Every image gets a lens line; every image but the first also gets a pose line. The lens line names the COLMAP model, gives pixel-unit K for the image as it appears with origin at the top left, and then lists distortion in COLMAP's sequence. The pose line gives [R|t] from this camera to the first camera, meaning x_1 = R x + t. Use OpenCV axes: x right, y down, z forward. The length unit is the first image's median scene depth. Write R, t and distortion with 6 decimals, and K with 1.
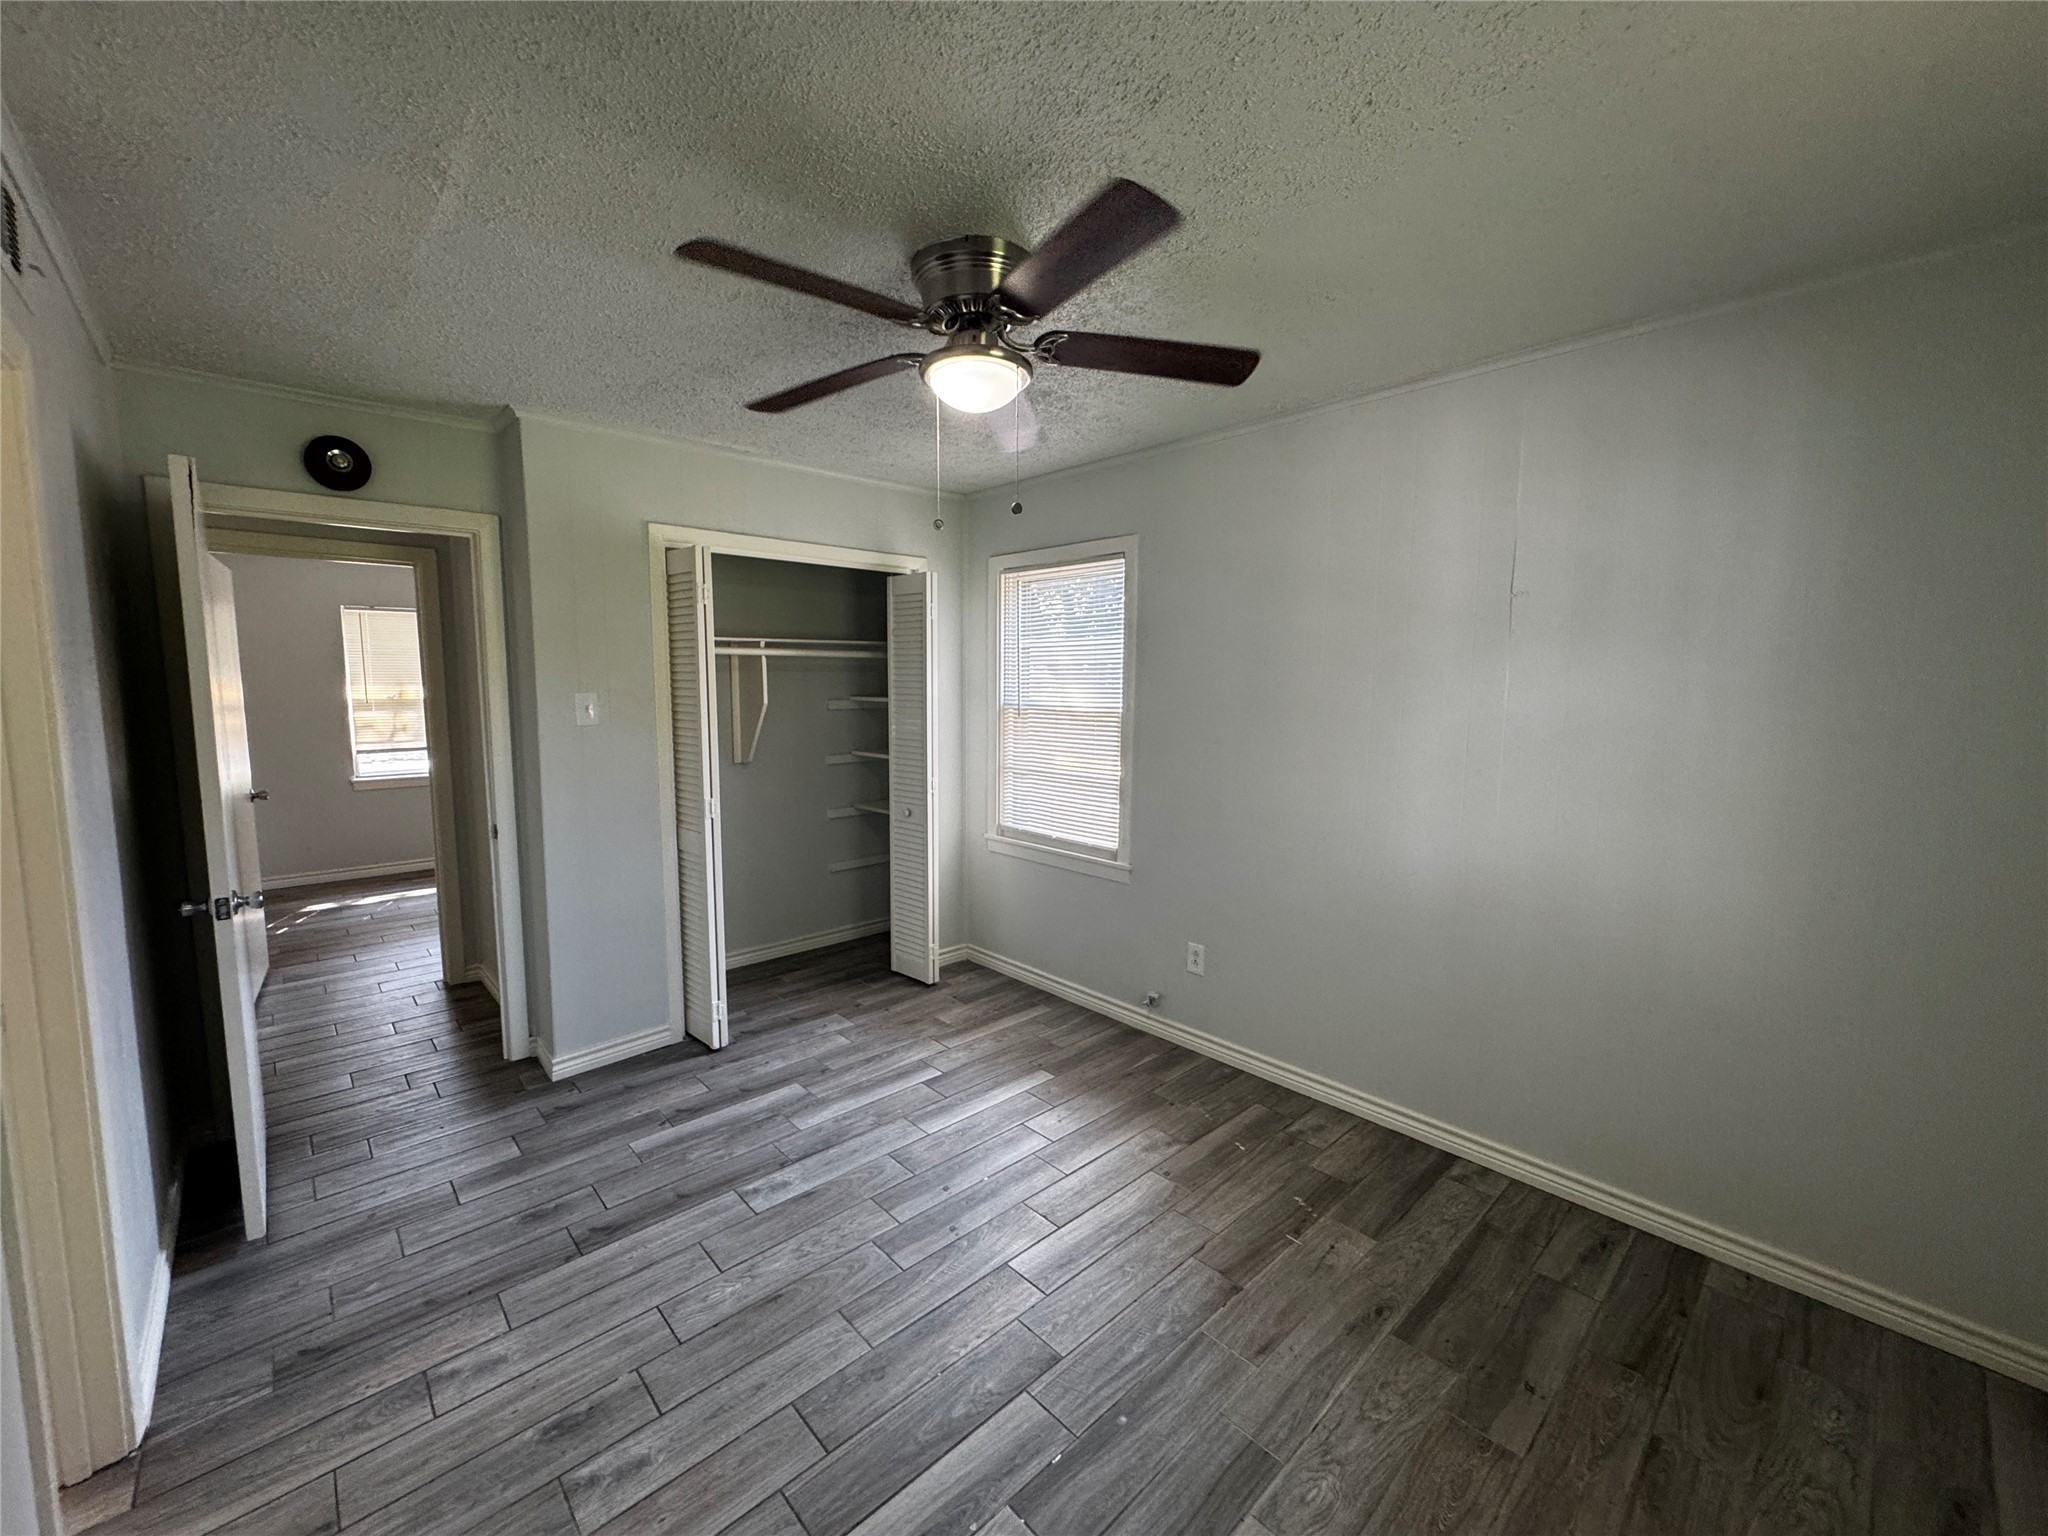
lens RADIAL K [[827.0, 0, 1024.0], [0, 827.0, 768.0], [0, 0, 1]] dist [-0.014344, -0.000091]
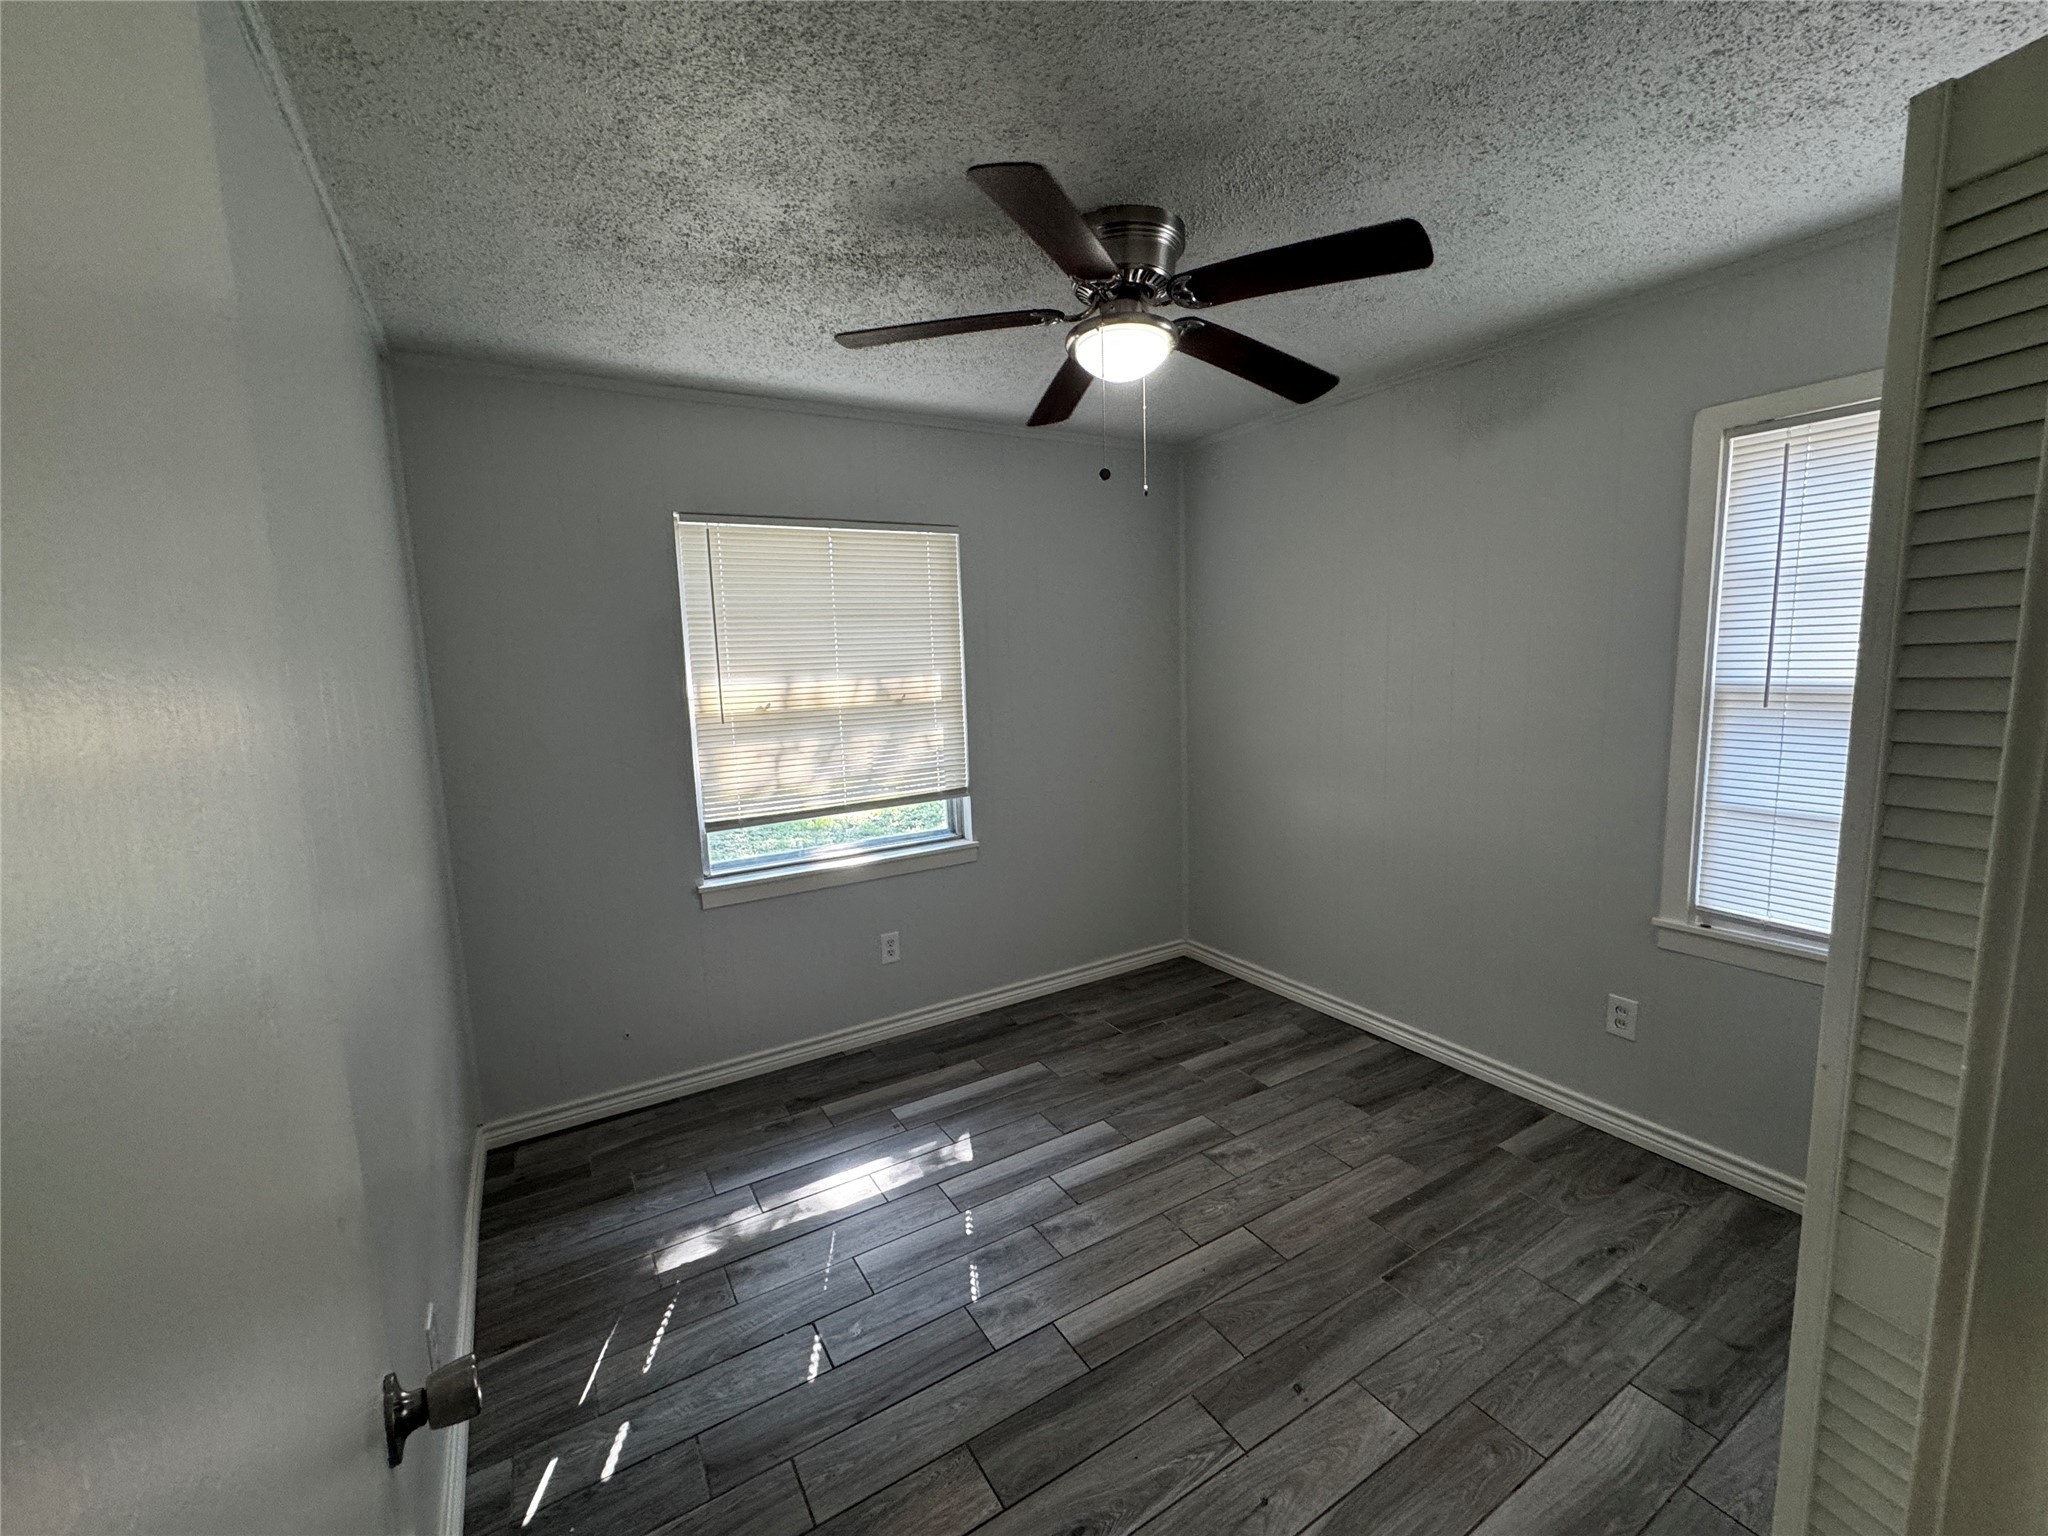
lens RADIAL K [[827.0, 0, 1024.0], [0, 827.0, 768.0], [0, 0, 1]] dist [-0.014344, -0.000091]
pose [[0.975425, -0.013173, -0.219937, -0.152734], [0.018083, 0.999630, 0.020322, -0.017942], [0.219588, -0.023800, 0.975302, 0.165308]]
